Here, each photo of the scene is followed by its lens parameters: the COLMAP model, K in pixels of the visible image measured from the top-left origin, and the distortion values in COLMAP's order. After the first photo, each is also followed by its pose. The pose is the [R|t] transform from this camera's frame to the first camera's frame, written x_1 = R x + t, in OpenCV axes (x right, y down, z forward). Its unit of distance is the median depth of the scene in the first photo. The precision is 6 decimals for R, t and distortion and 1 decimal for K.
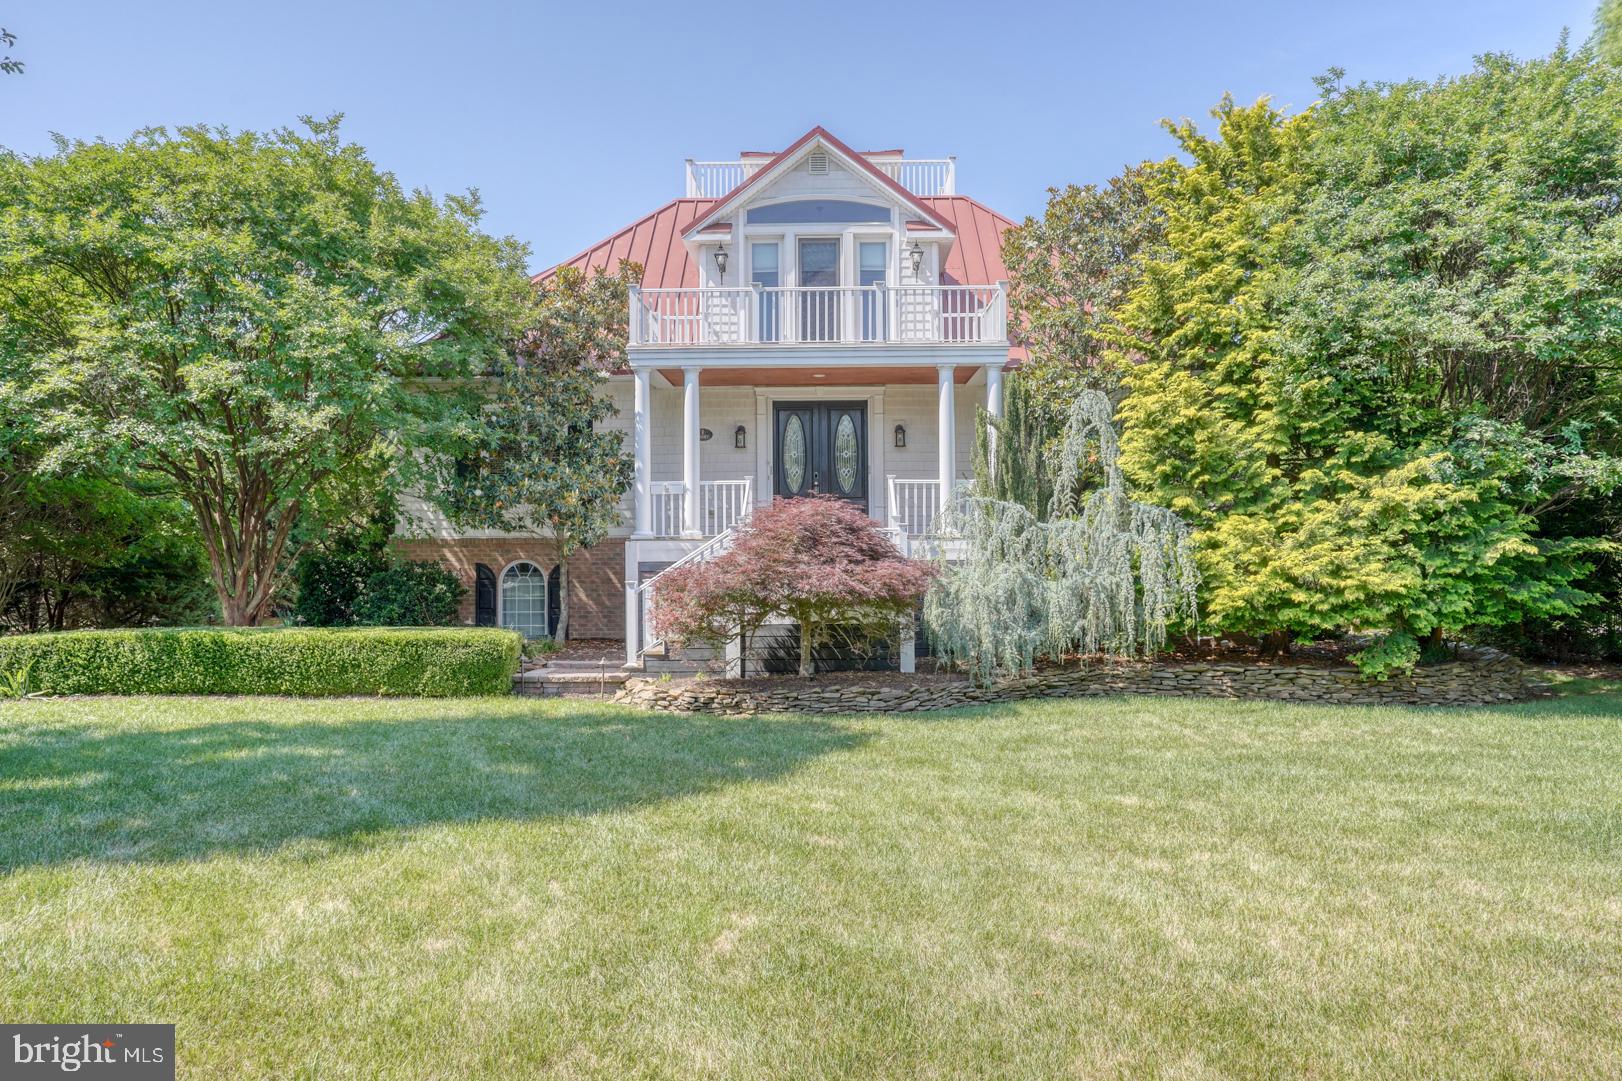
lens RADIAL K [[1044.0, 0, 811.4], [0, 1044.0, 540.3], [0, 0, 1]] dist [0.008397, 0.001345]
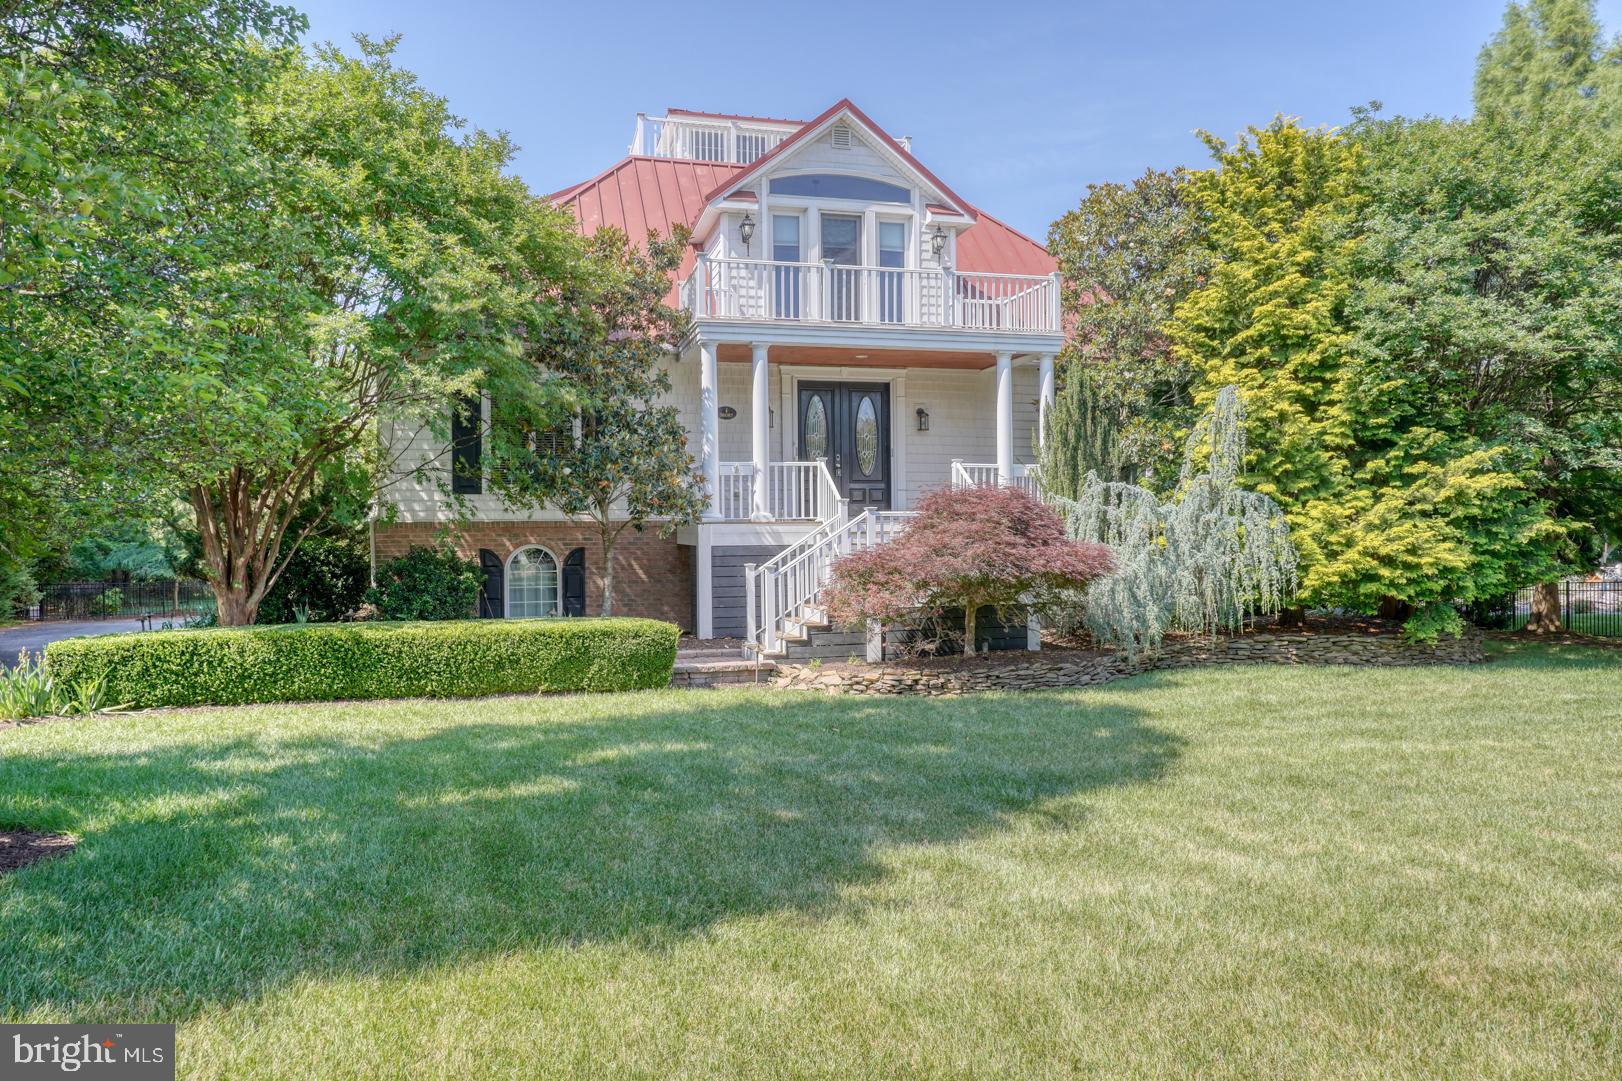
lens RADIAL K [[1109.6, 0, 807.7], [0, 1109.6, 548.8], [0, 0, 1]] dist [0.020854, 0.014802]
pose [[0.962530, -0.006725, 0.271091, -0.417109], [0.000890, 0.999765, 0.021640, 0.001308], [-0.271173, -0.020588, 0.962310, 0.001147]]
